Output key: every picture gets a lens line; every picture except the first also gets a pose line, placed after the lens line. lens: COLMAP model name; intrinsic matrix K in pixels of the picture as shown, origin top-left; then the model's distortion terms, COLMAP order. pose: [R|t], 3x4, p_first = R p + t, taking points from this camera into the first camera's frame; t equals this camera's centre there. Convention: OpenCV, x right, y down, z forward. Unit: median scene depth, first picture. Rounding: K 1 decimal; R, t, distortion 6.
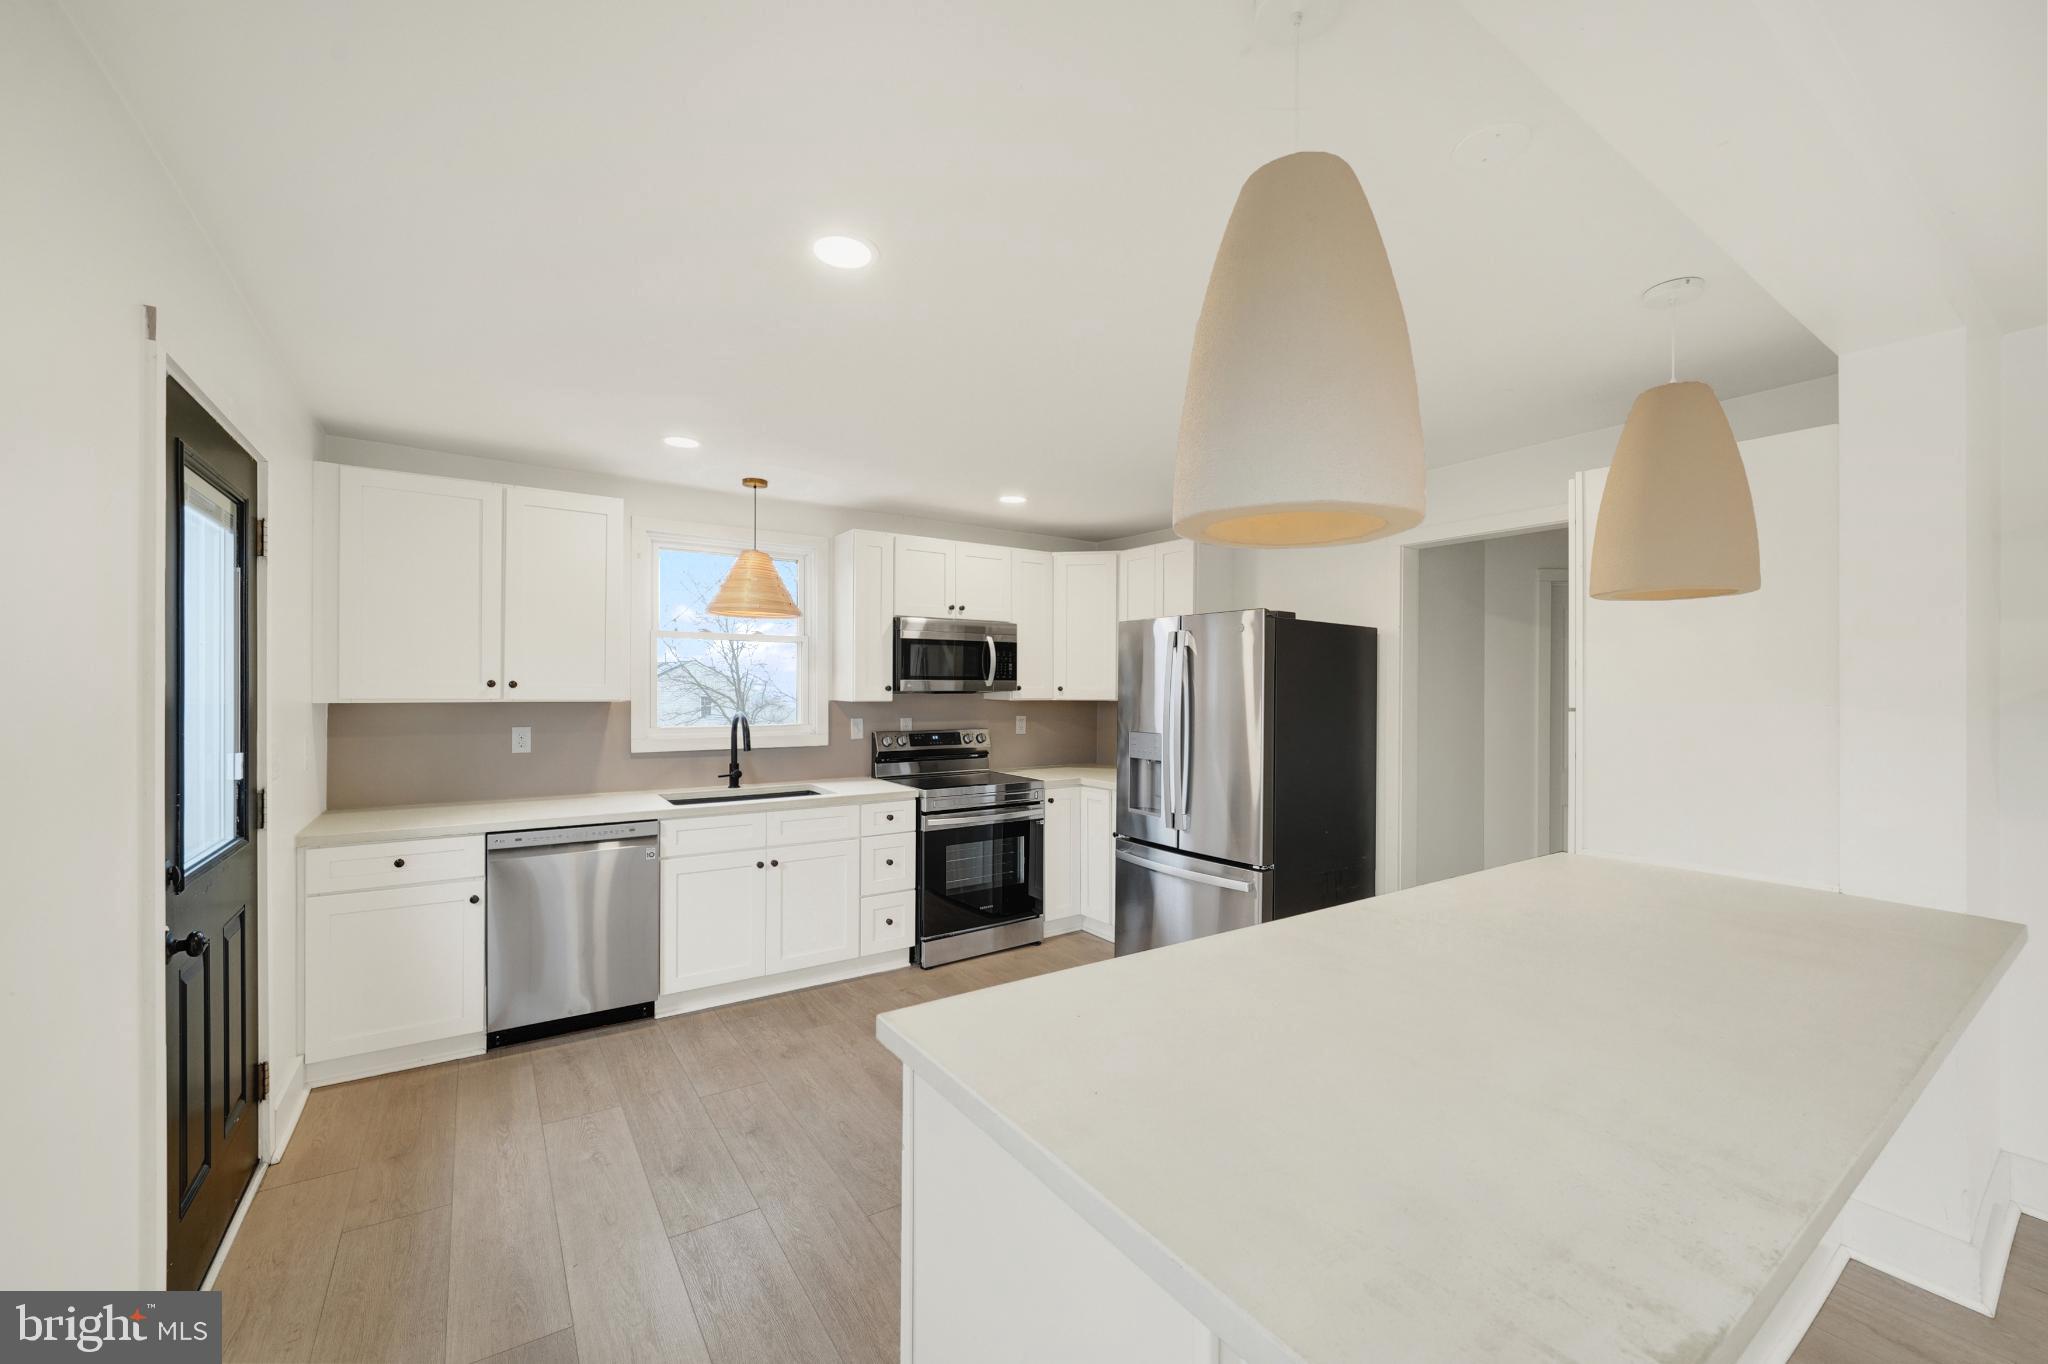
lens RADIAL K [[809.8, 0, 1025.2], [0, 809.8, 692.9], [0, 0, 1]] dist [0.005558, -0.000524]
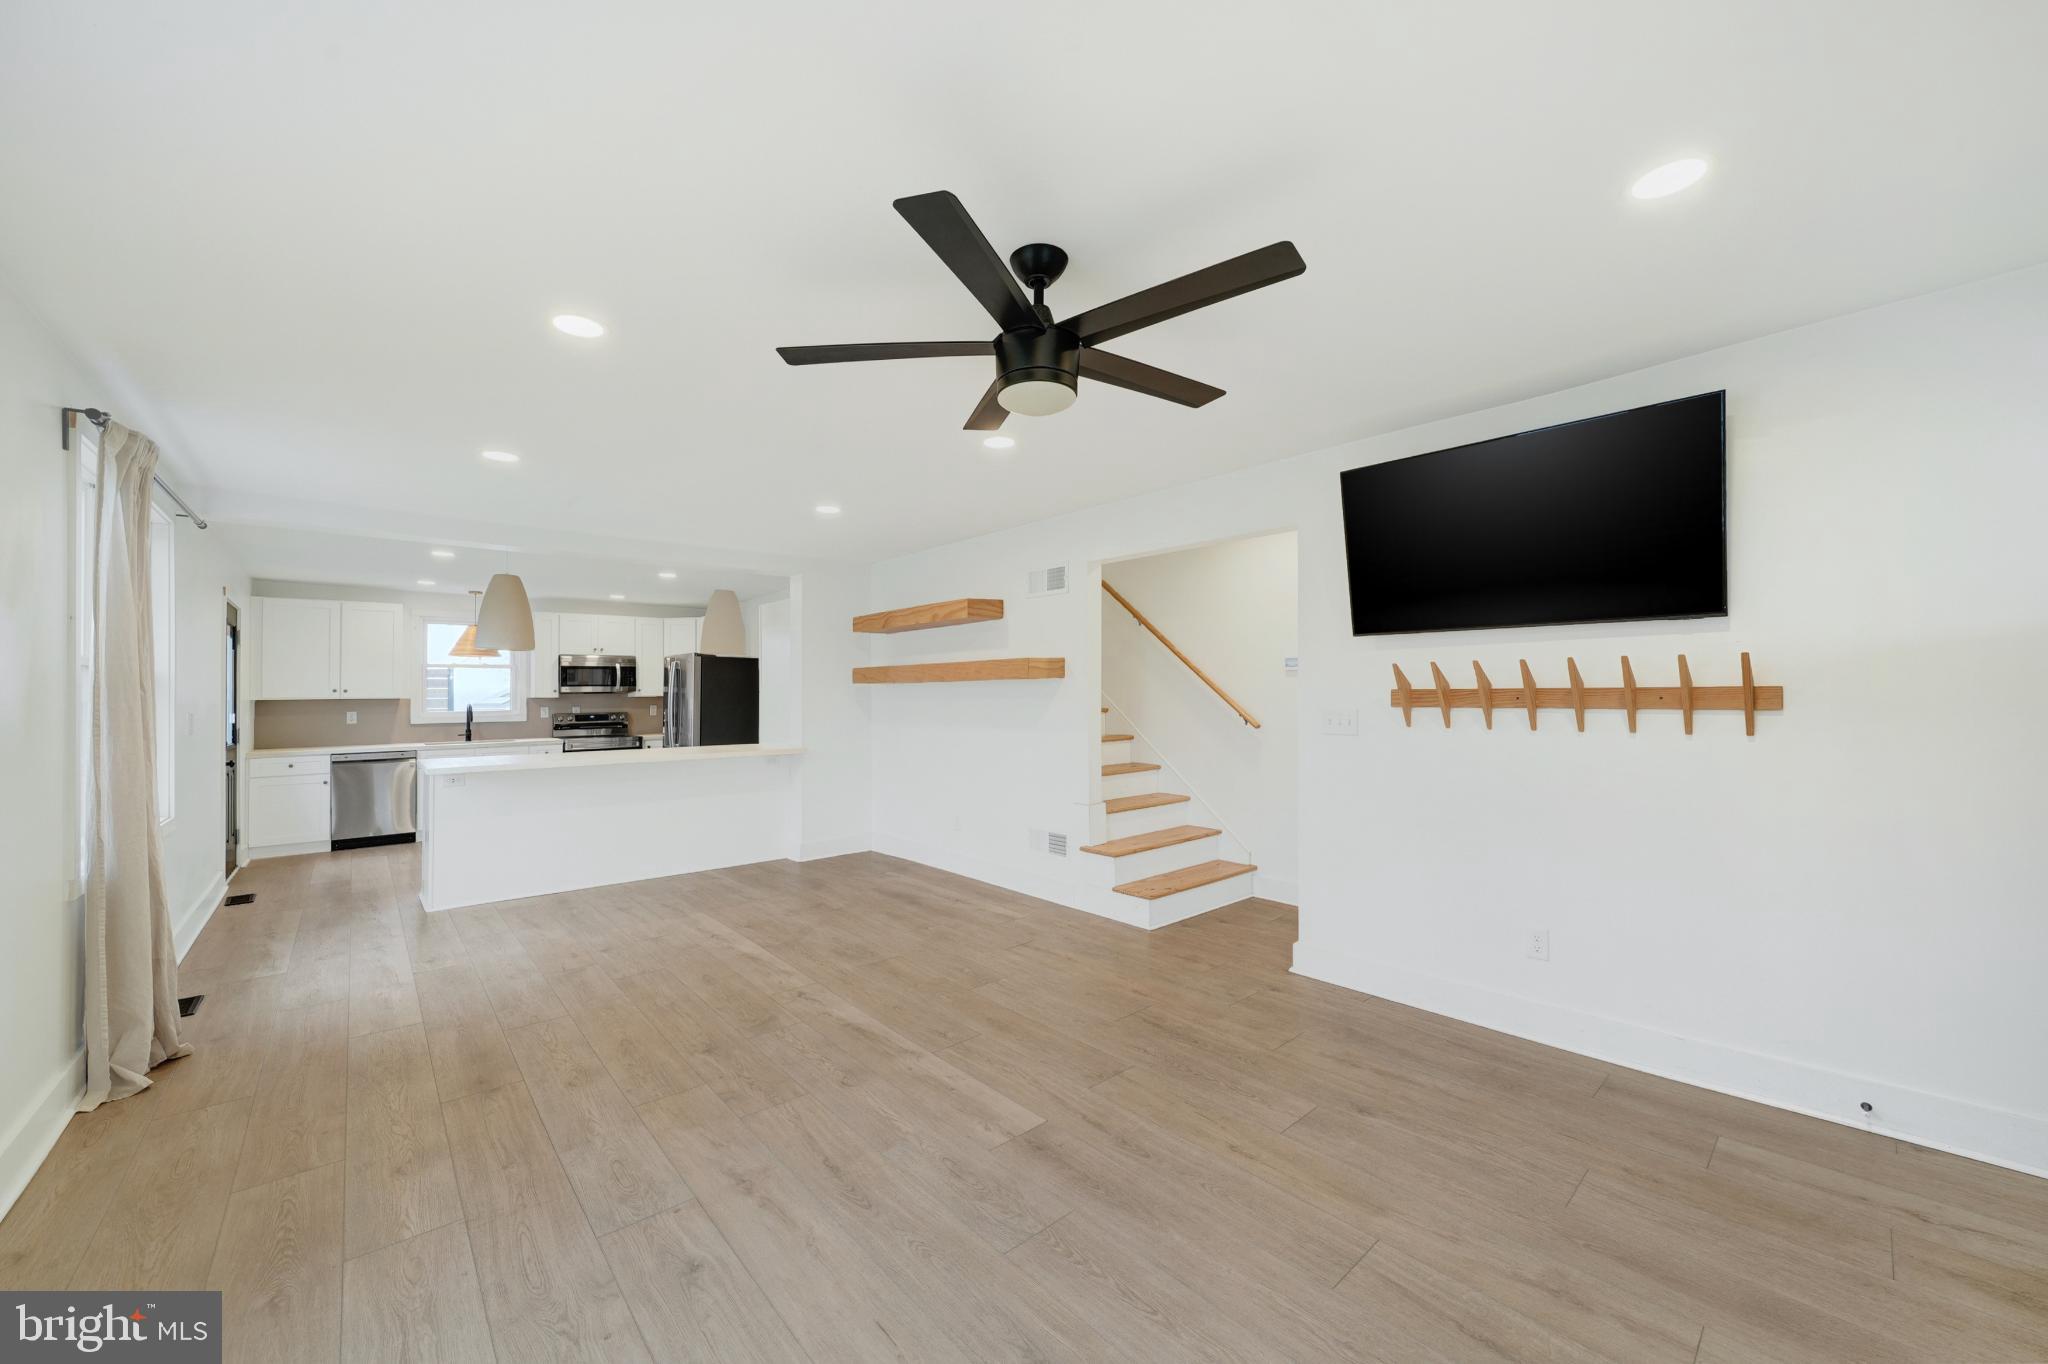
lens RADIAL K [[762.8, 0, 1026.1], [0, 762.8, 685.3], [0, 0, 1]] dist [-0.015124, 0.000720]
pose [[0.991371, -0.018093, 0.129832, 0.818664], [0.021158, 0.999528, -0.022268, 0.051640], [-0.129368, 0.024823, 0.991286, -1.110273]]
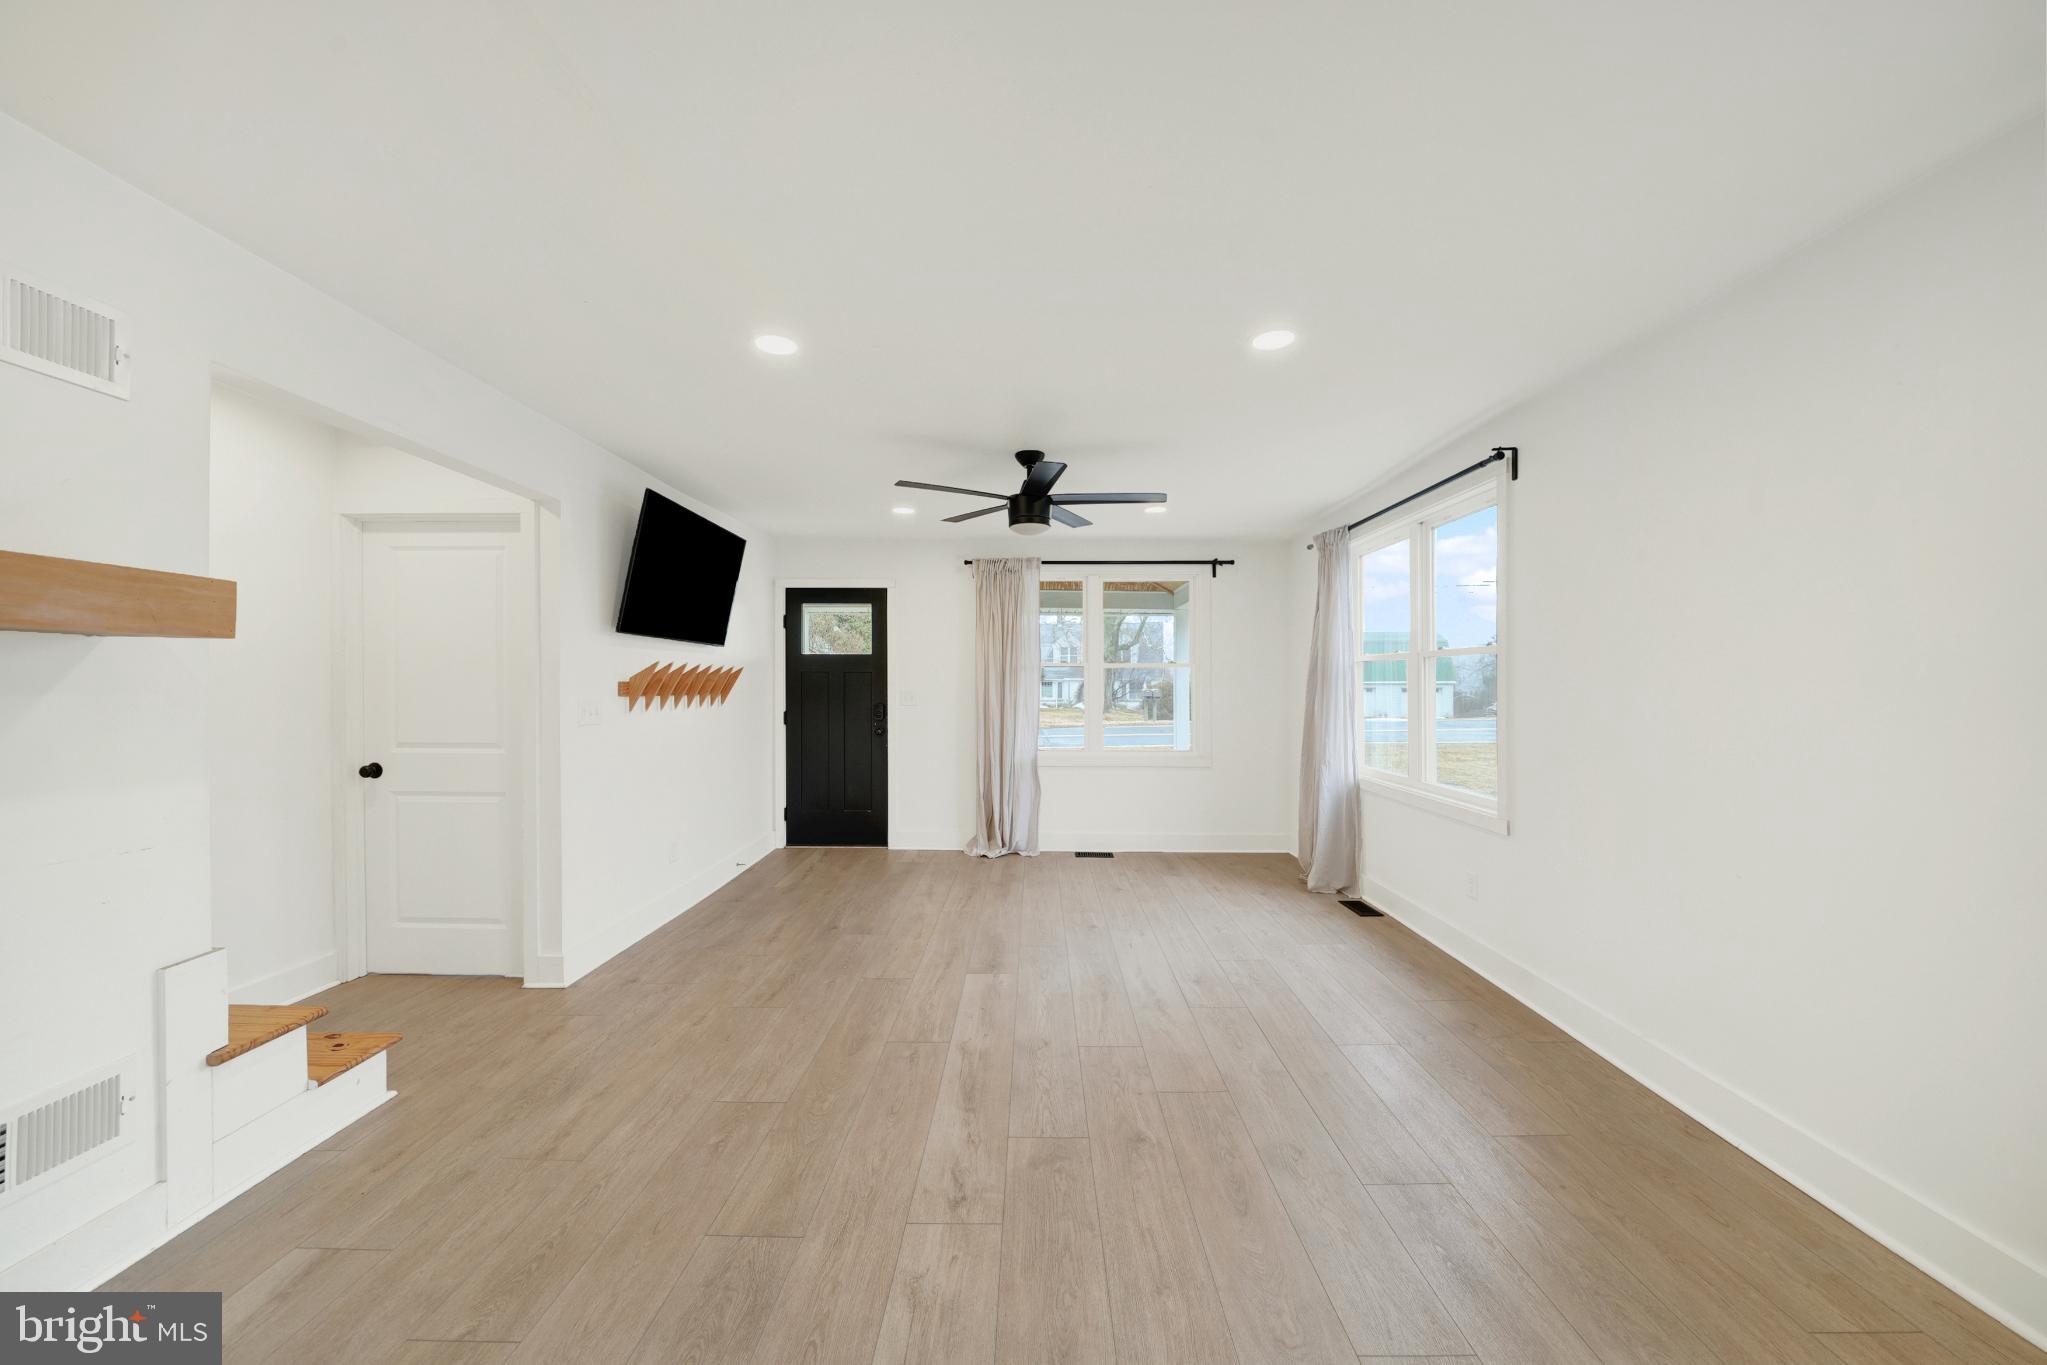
lens RADIAL K [[727.7, 0, 1019.0], [0, 727.7, 693.0], [0, 0, 1]] dist [-0.016977, 0.001829]
pose [[-0.813977, -0.018422, 0.580605, 0.378374], [-0.003444, 0.999632, 0.026889, 0.033443], [-0.580887, 0.019887, -0.813742, 0.120676]]
